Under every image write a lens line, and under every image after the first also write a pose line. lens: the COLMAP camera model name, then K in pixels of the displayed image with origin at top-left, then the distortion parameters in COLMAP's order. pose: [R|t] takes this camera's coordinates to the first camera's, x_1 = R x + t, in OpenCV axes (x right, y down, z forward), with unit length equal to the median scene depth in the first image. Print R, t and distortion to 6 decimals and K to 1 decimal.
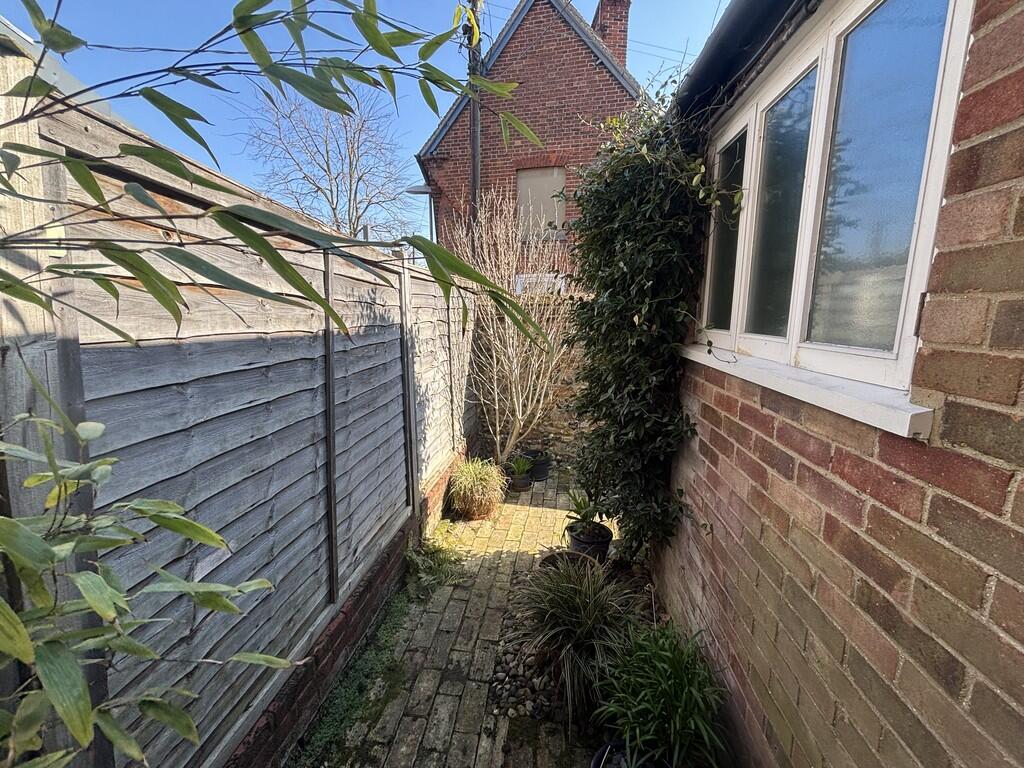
lens RADIAL K [[415.2, 0, 511.6], [0, 415.2, 384.2], [0, 0, 1]] dist [-0.003687, 0.000409]
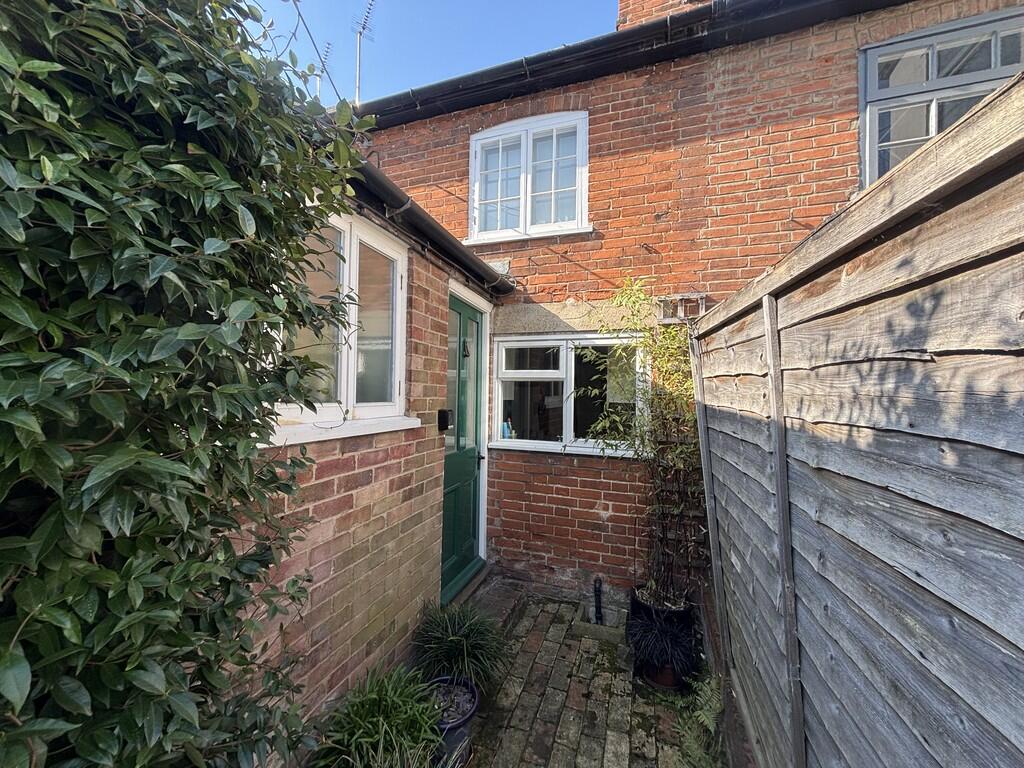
lens RADIAL K [[407.0, 0, 508.8], [0, 407.0, 384.4], [0, 0, 1]] dist [0.000051, 0.000000]
pose [[-0.977802, -0.014688, 0.209016, -0.267186], [0.016414, 0.989105, 0.146294, -0.479052], [-0.208887, 0.146478, -0.966908, 2.883982]]
